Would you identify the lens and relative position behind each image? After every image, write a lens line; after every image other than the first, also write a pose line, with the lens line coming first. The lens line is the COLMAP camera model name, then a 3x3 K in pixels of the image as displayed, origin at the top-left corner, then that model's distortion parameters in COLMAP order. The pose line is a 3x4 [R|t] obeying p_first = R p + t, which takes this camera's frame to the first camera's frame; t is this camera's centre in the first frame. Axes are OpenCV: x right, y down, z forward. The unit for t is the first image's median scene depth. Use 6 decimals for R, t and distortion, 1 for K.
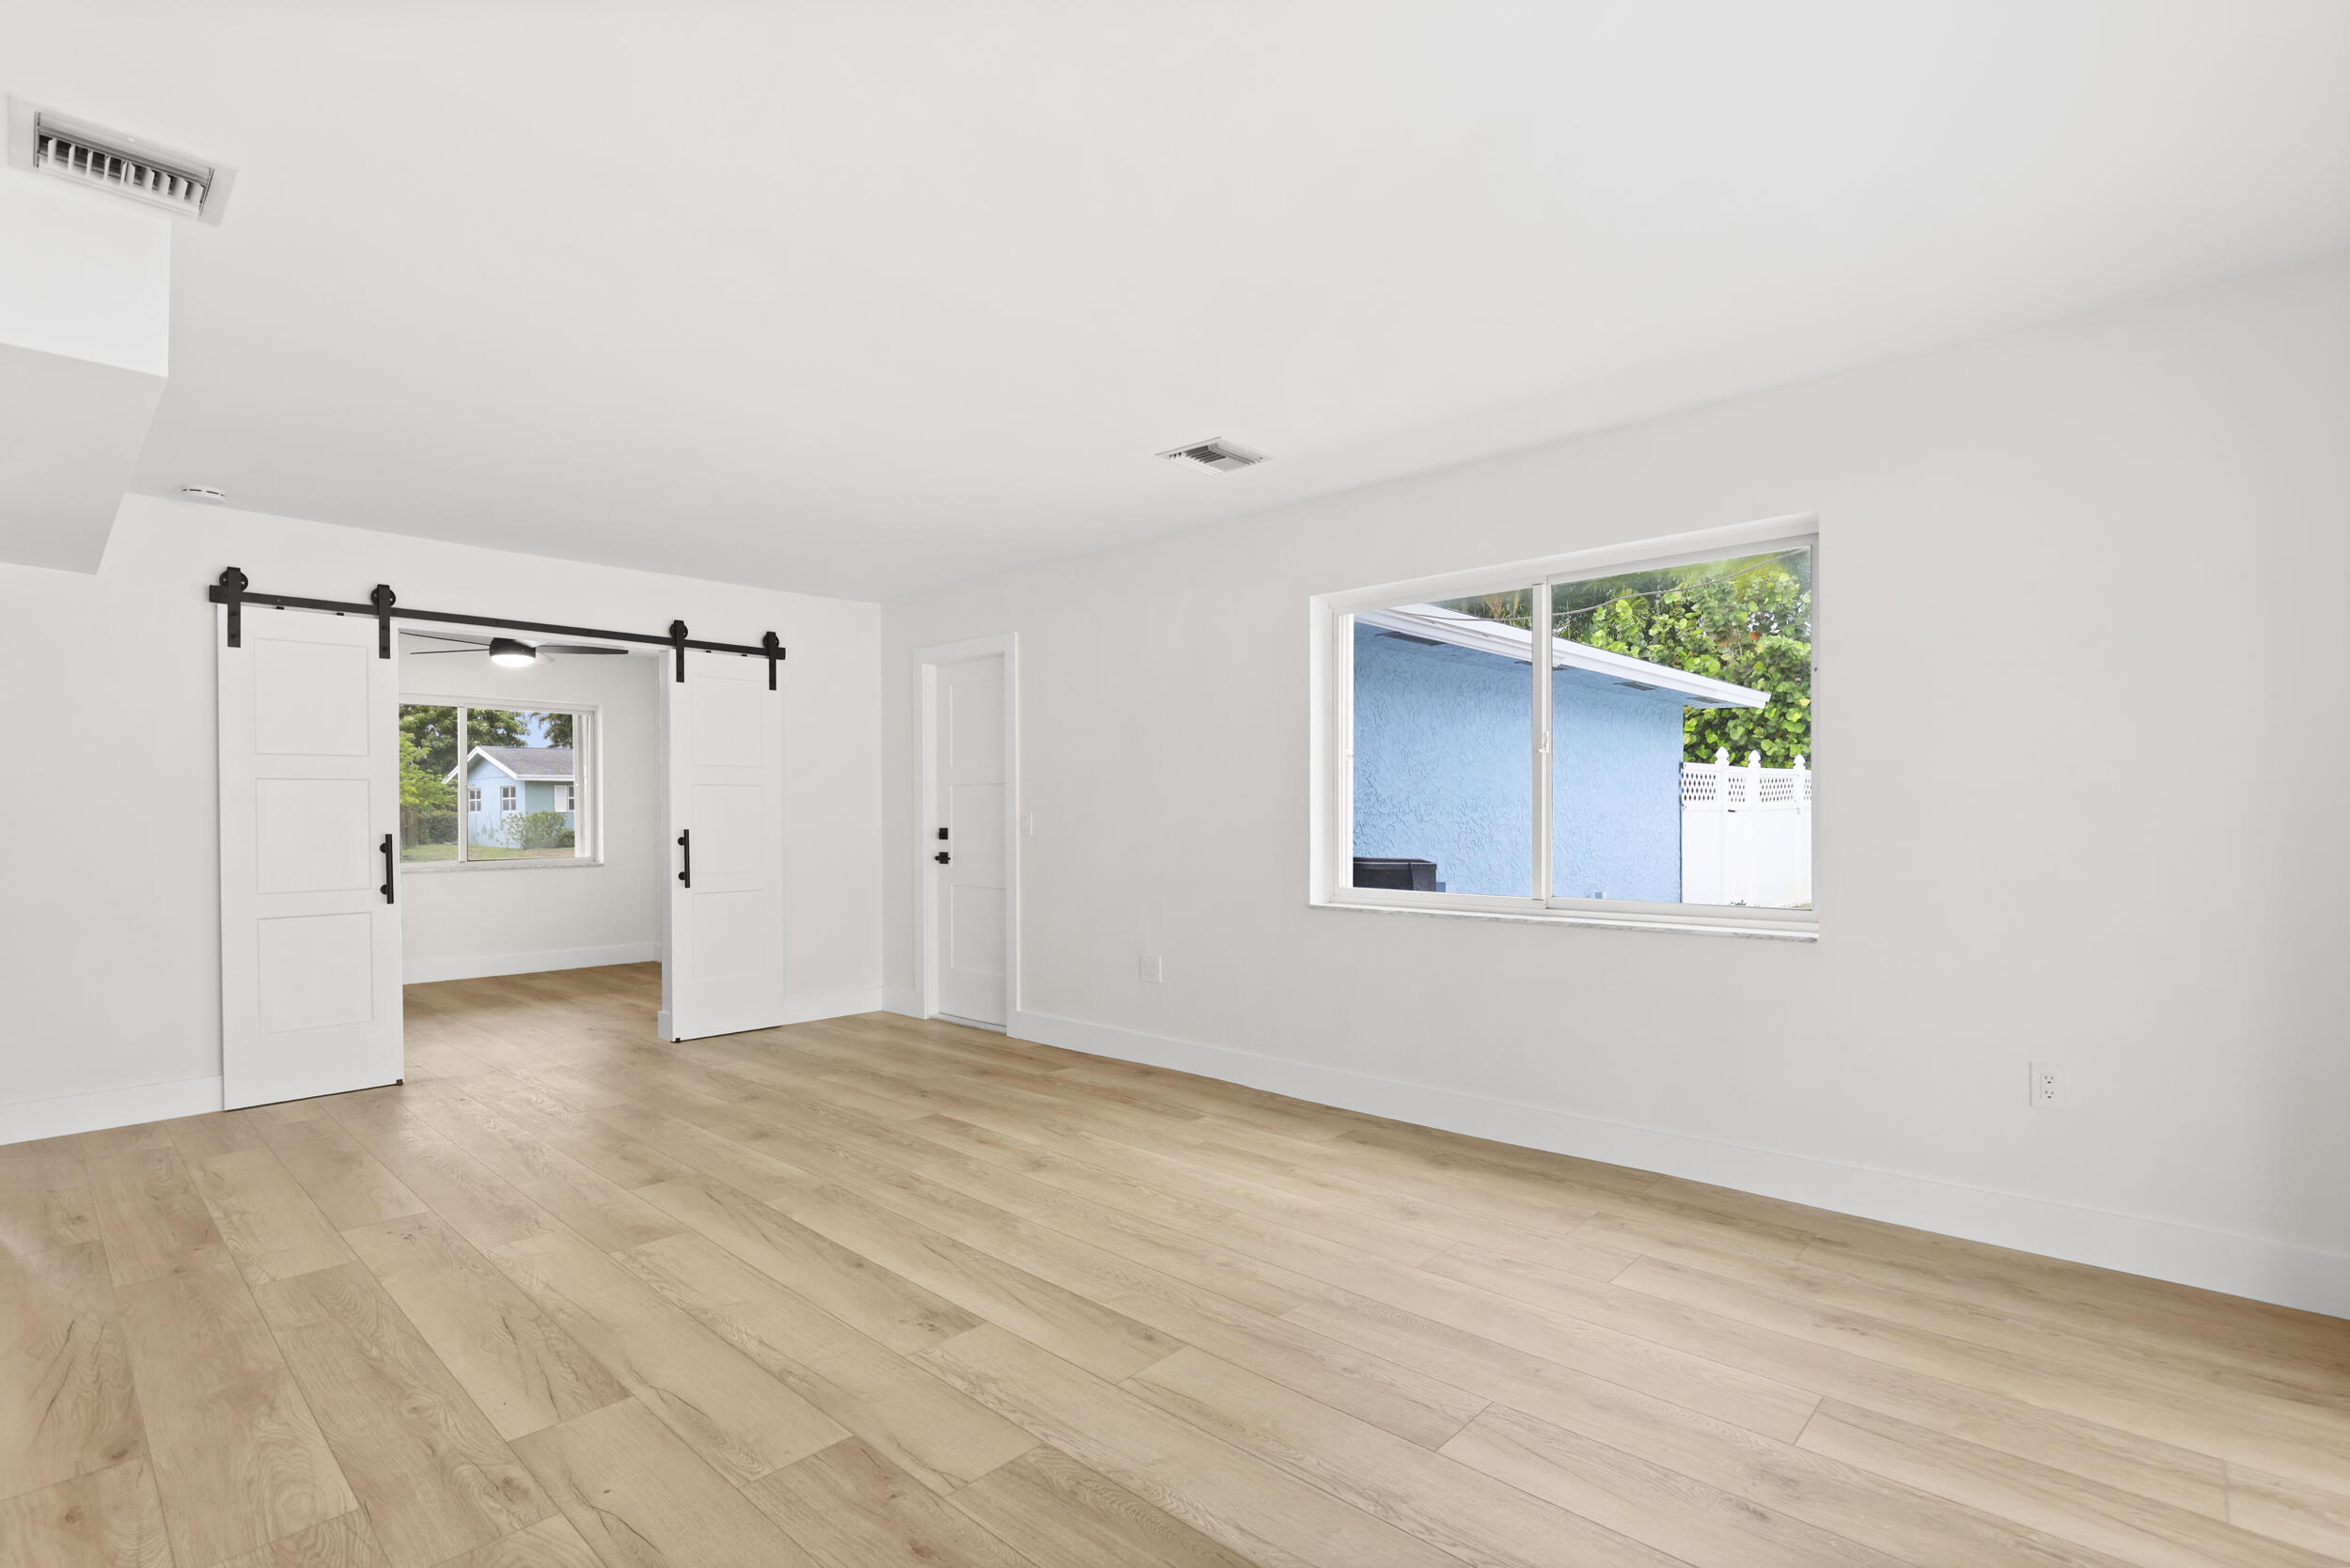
lens RADIAL K [[1085.9, 0, 1171.3], [0, 1085.9, 808.4], [0, 0, 1]] dist [-0.008868, -0.000202]
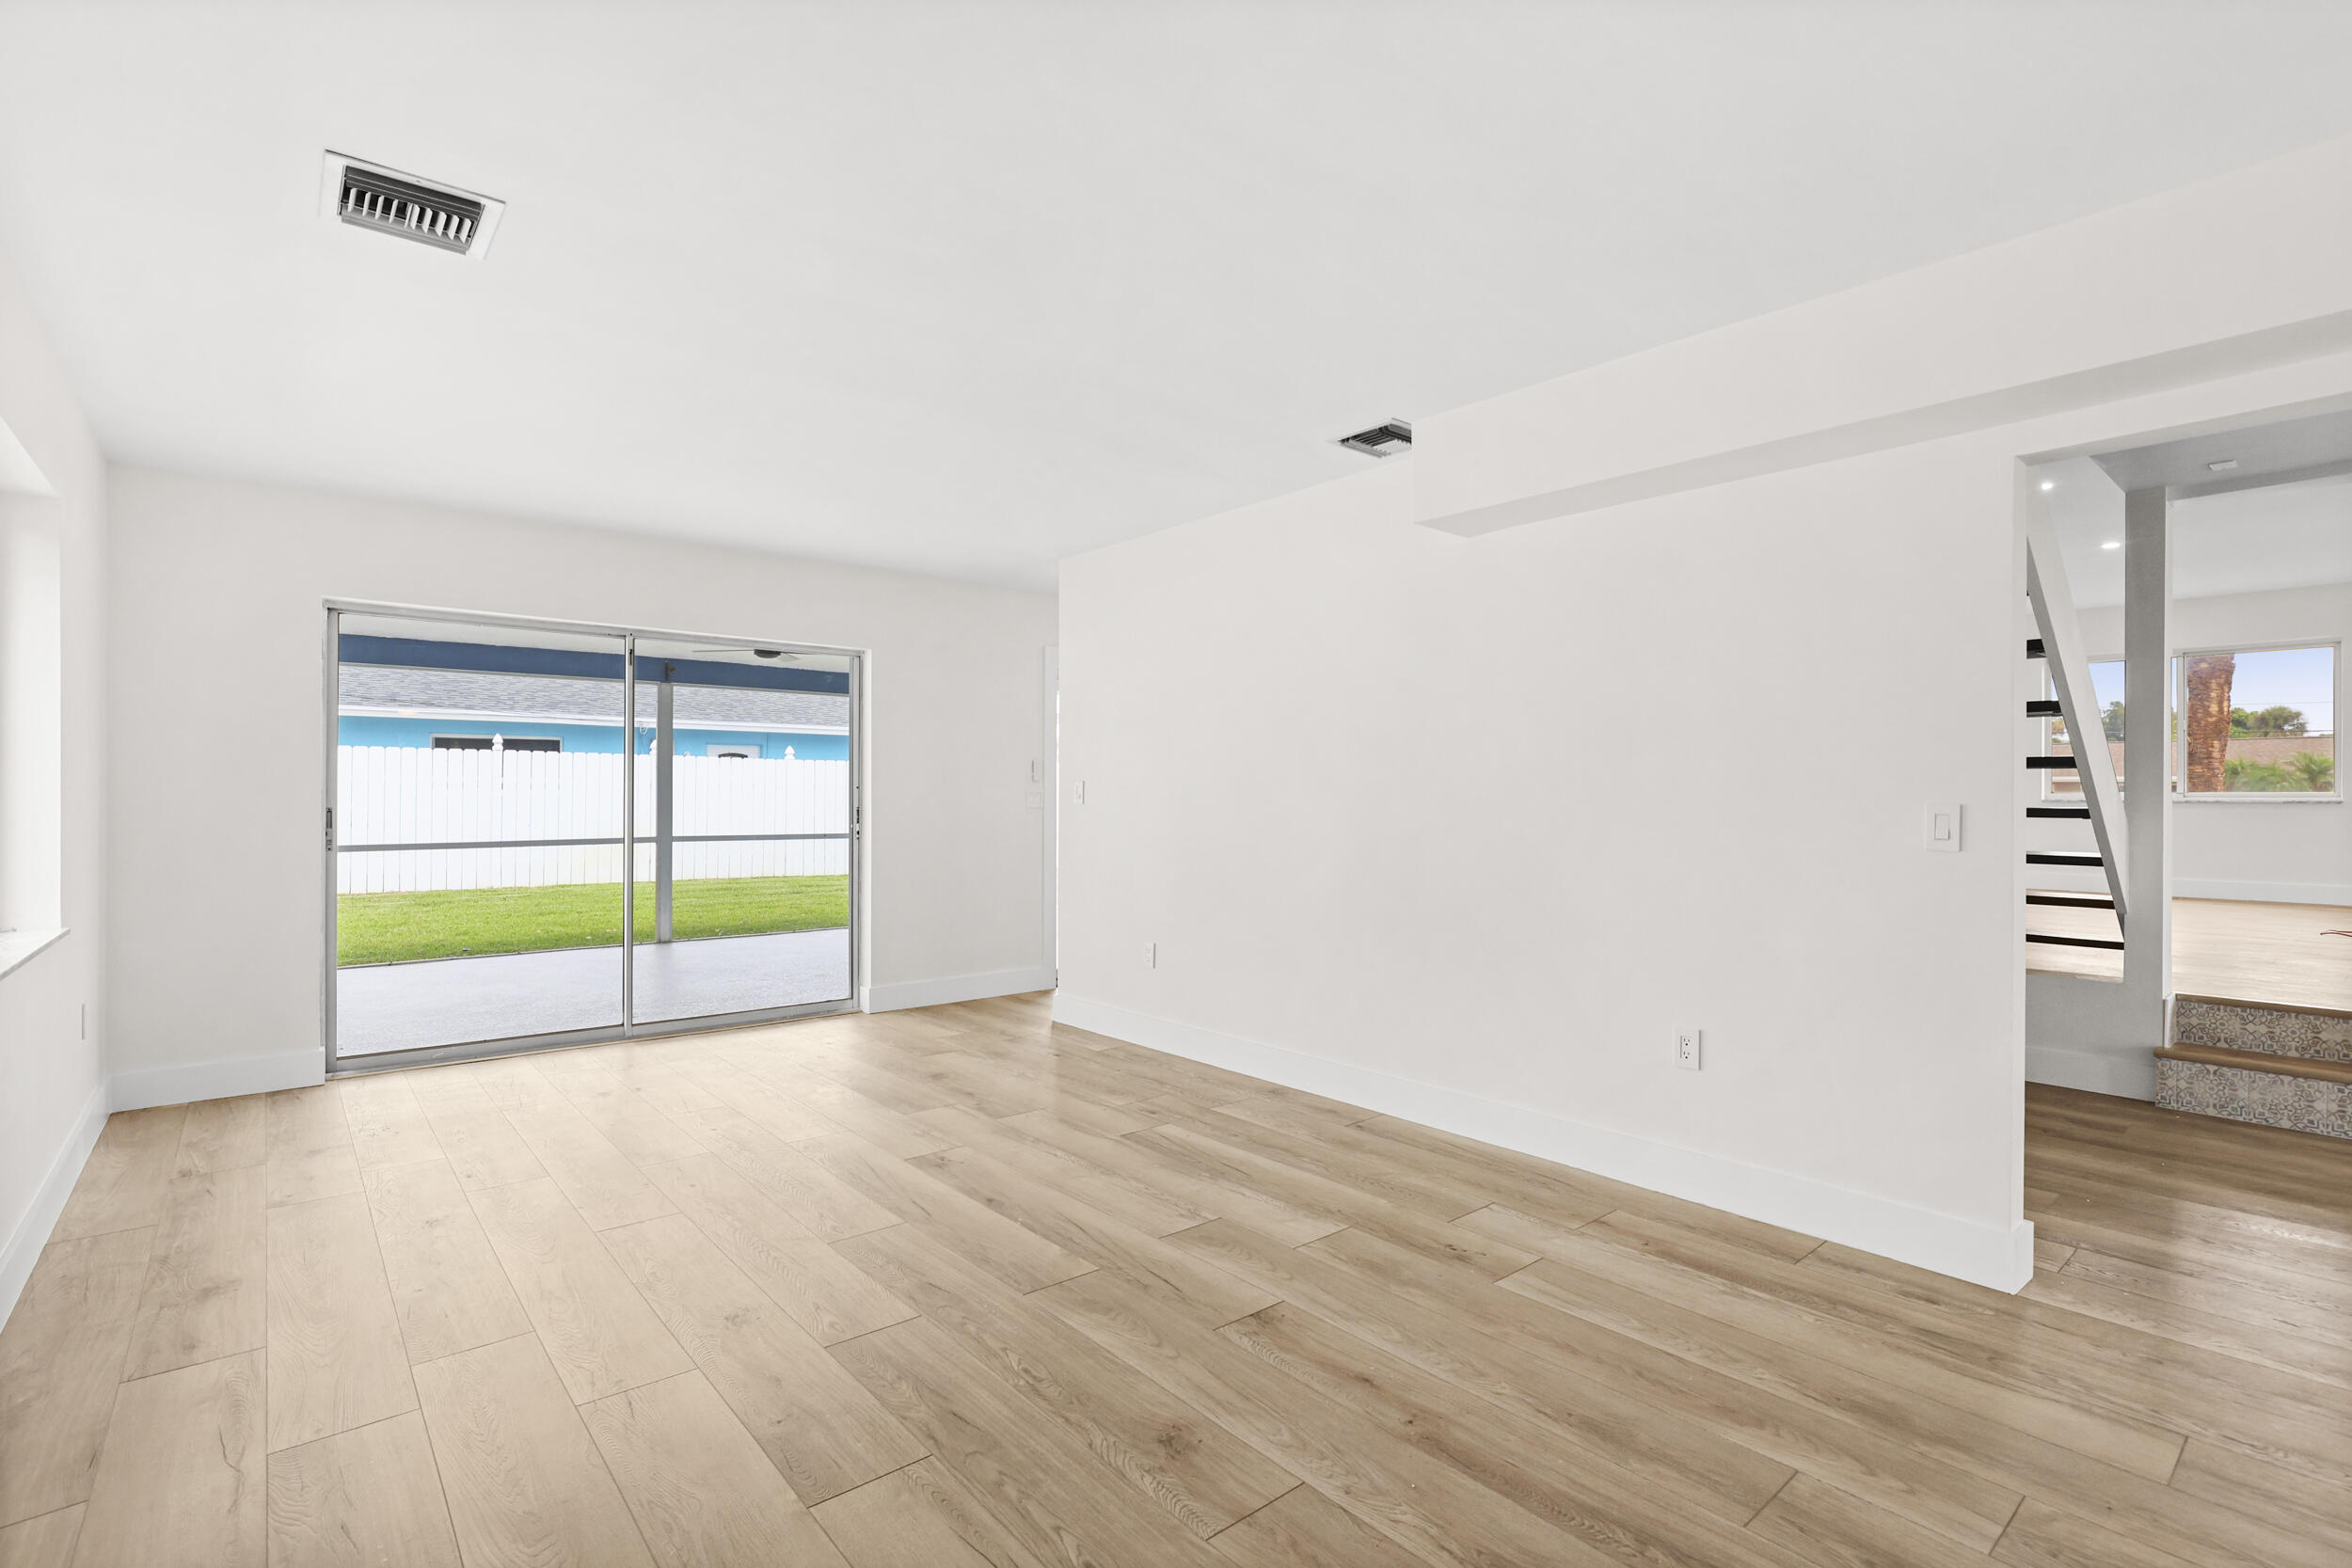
lens RADIAL K [[1086.7, 0, 1195.5], [0, 1086.7, 802.7], [0, 0, 1]] dist [-0.008868, -0.000202]
pose [[-0.994538, 0.004550, 0.104272, -0.524364], [0.004592, 0.999989, 0.000165, 0.002373], [-0.104270, 0.000643, -0.994549, 1.776259]]
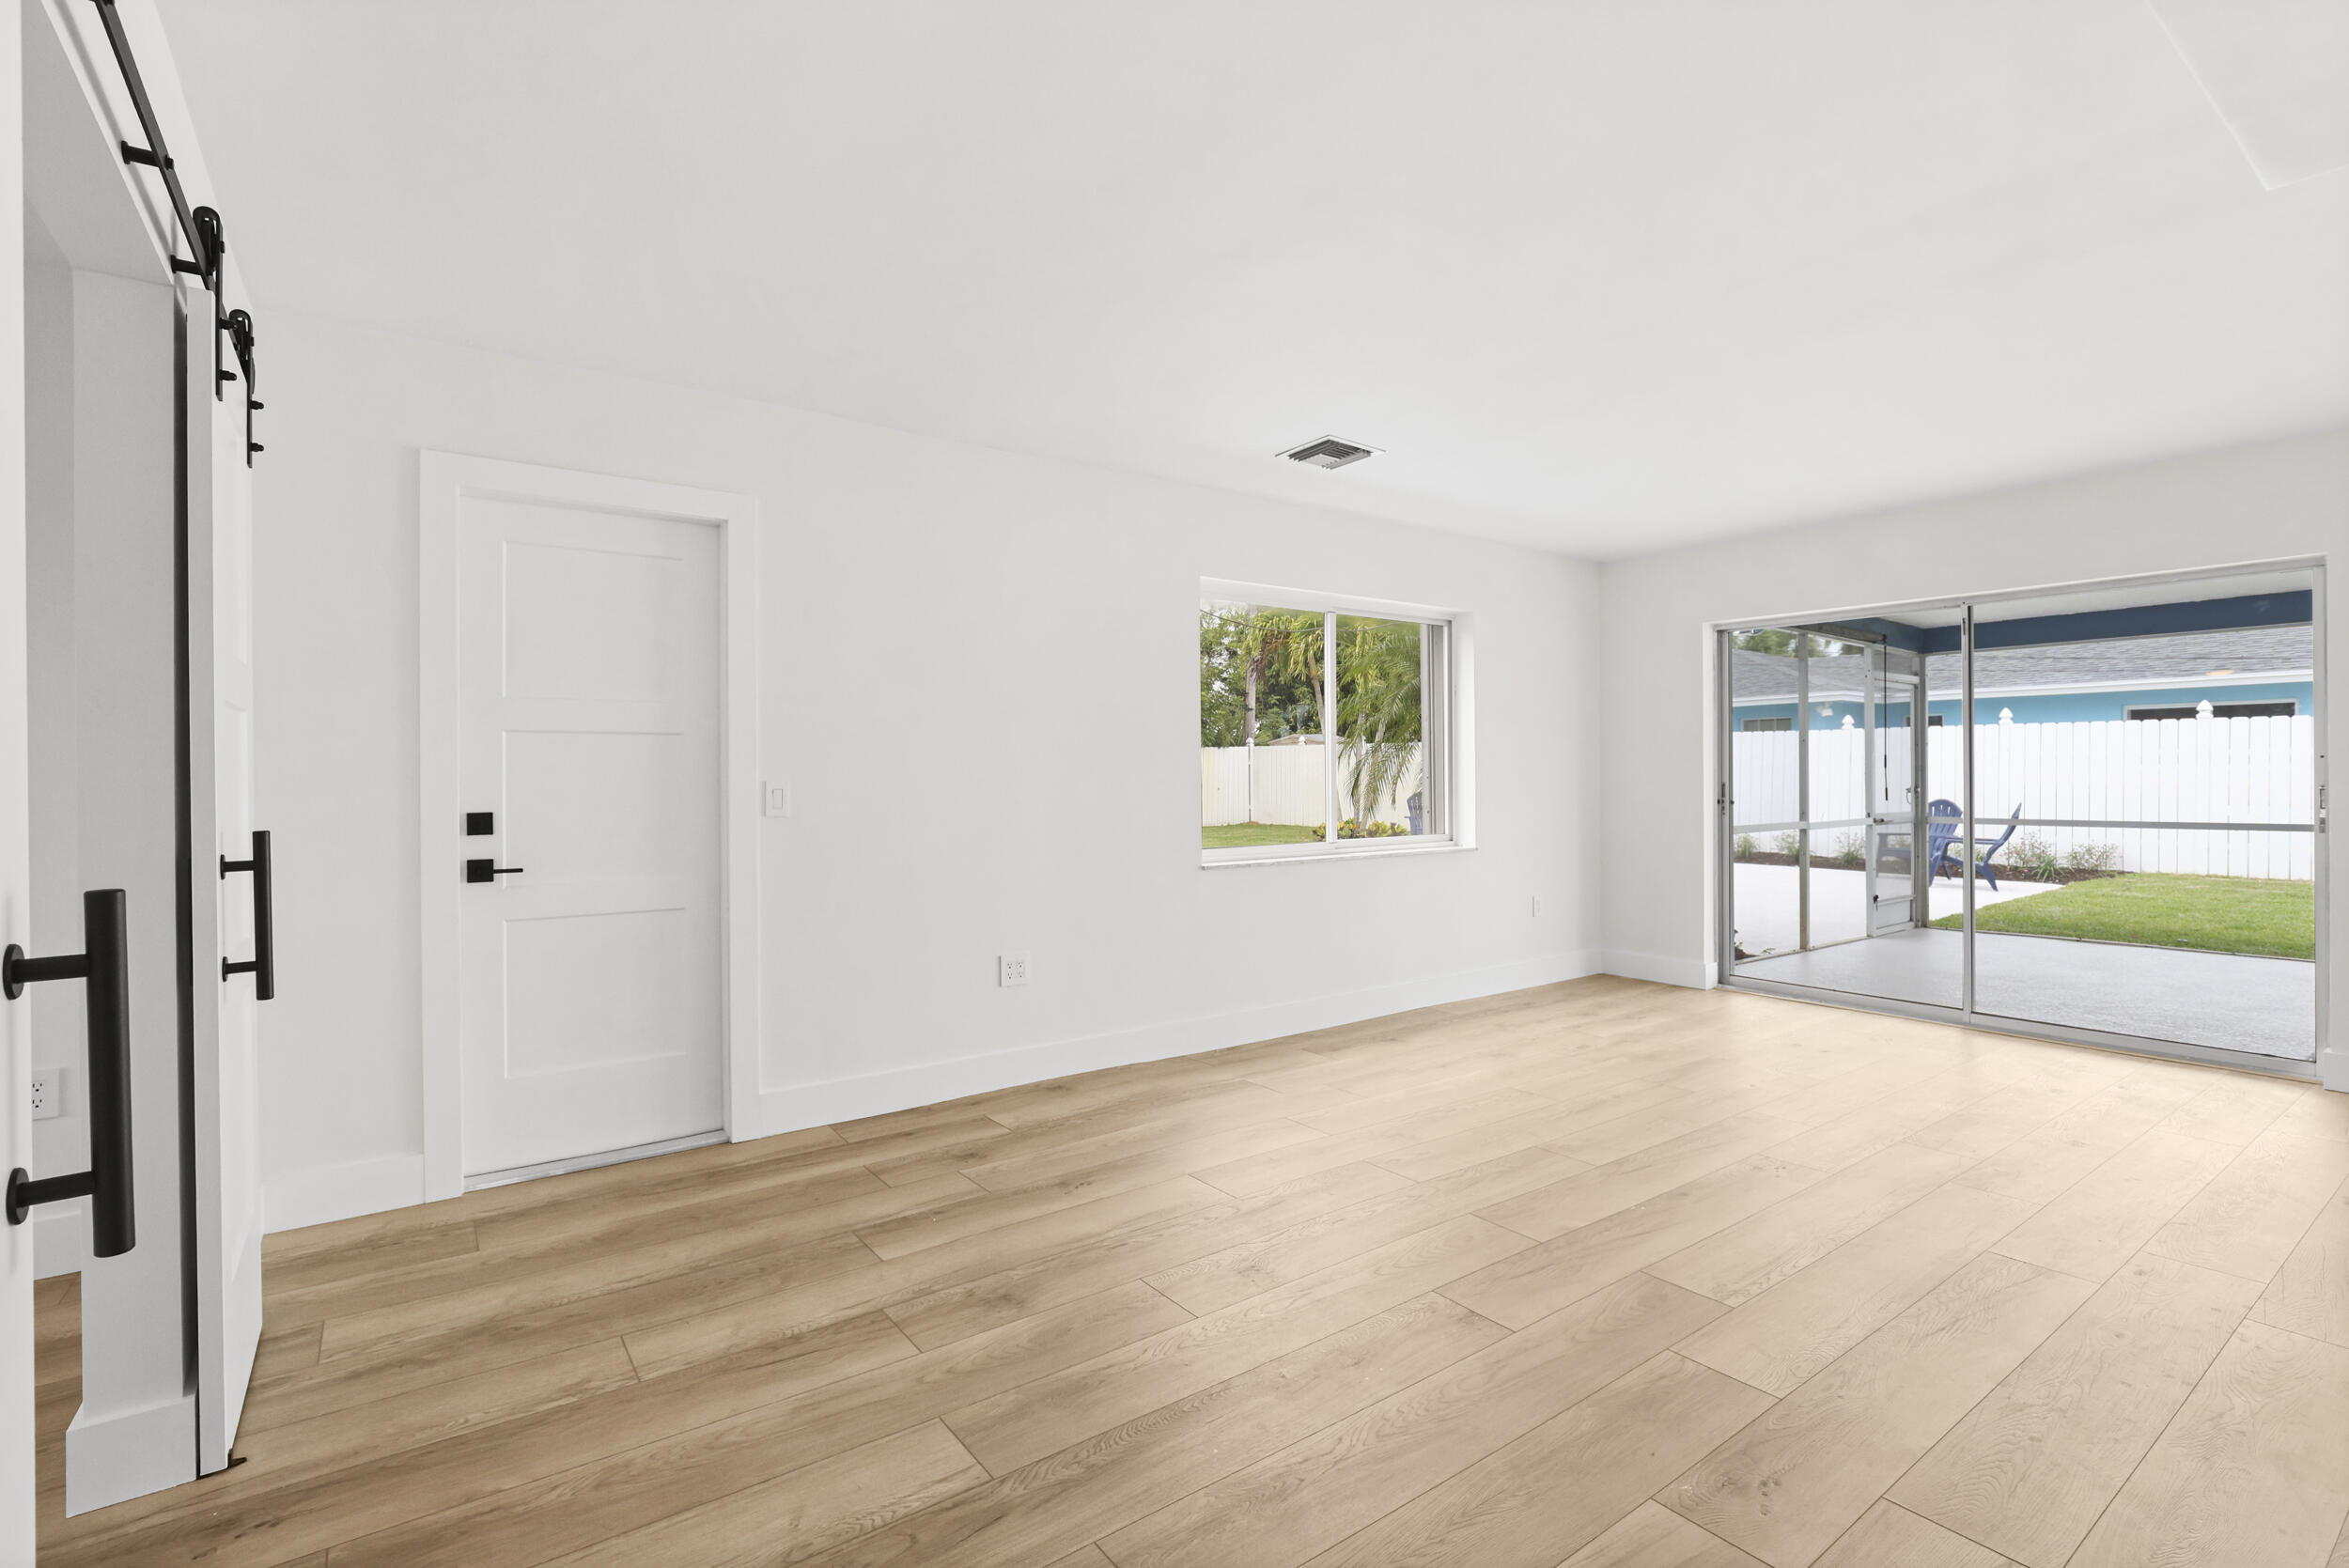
lens RADIAL K [[1085.3, 0, 1174.4], [0, 1085.3, 770.6], [0, 0, 1]] dist [-0.008868, -0.000202]
pose [[0.187450, 0.011307, 0.982209, -1.224824], [-0.000994, 0.999935, -0.011321, 0.006716], [-0.982274, 0.001146, 0.187449, 1.089591]]
